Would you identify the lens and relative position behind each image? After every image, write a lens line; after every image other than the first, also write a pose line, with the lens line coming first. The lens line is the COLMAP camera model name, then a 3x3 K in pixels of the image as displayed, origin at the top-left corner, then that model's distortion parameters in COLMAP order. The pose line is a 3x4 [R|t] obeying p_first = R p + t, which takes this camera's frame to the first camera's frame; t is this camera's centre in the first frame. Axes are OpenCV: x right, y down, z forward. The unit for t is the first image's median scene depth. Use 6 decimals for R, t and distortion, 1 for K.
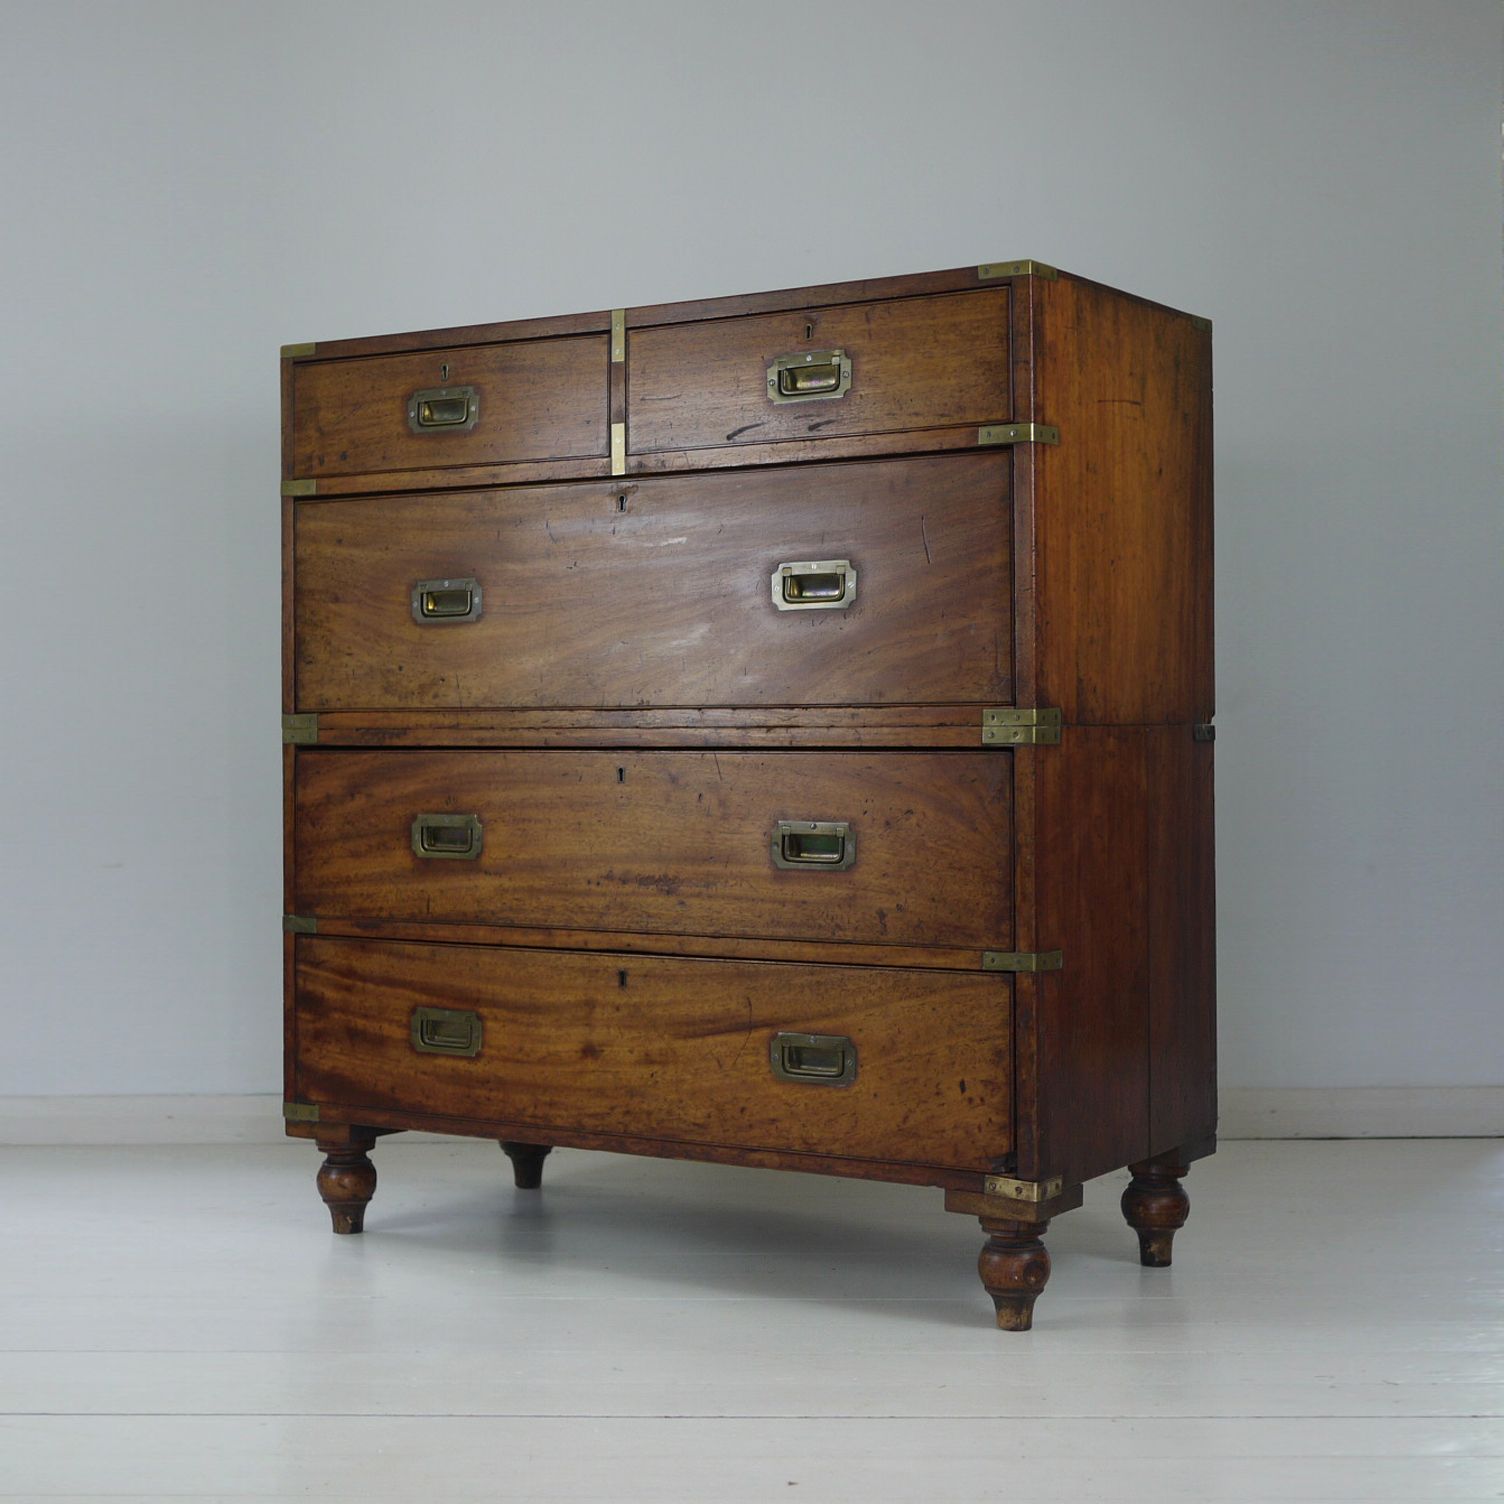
lens RADIAL K [[2592.5, 0, 746.5], [0, 2592.5, 714.5], [0, 0, 1]] dist [-0.034411, 0.000000]
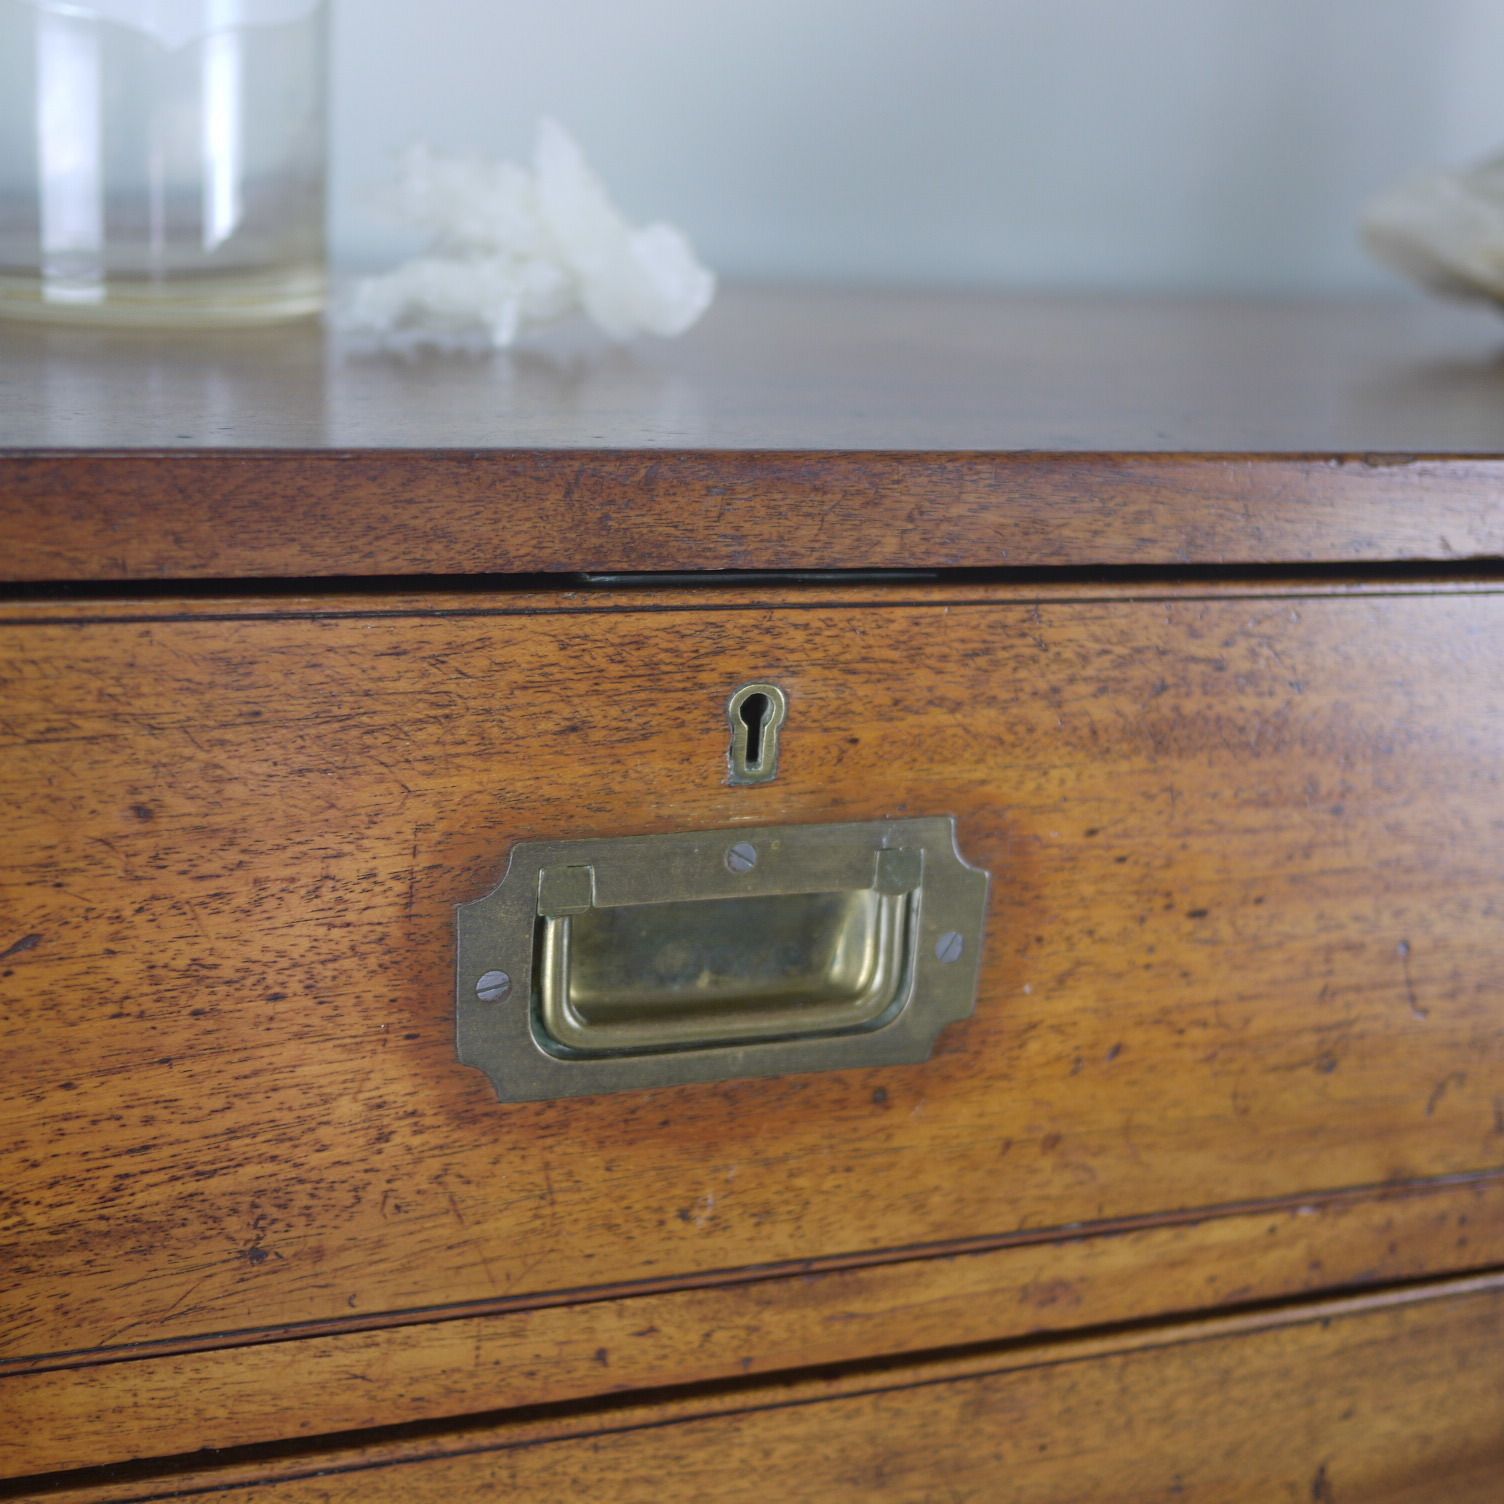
lens RADIAL K [[2301.0, 0, 749.6], [0, 2301.0, 751.7], [0, 0, 1]] dist [-0.048447, 0.000000]
pose [[0.601614, -0.174016, 0.779602, -0.249821], [-0.052339, 0.965297, 0.255854, -0.184099], [-0.797070, -0.194729, 0.571629, 1.013322]]
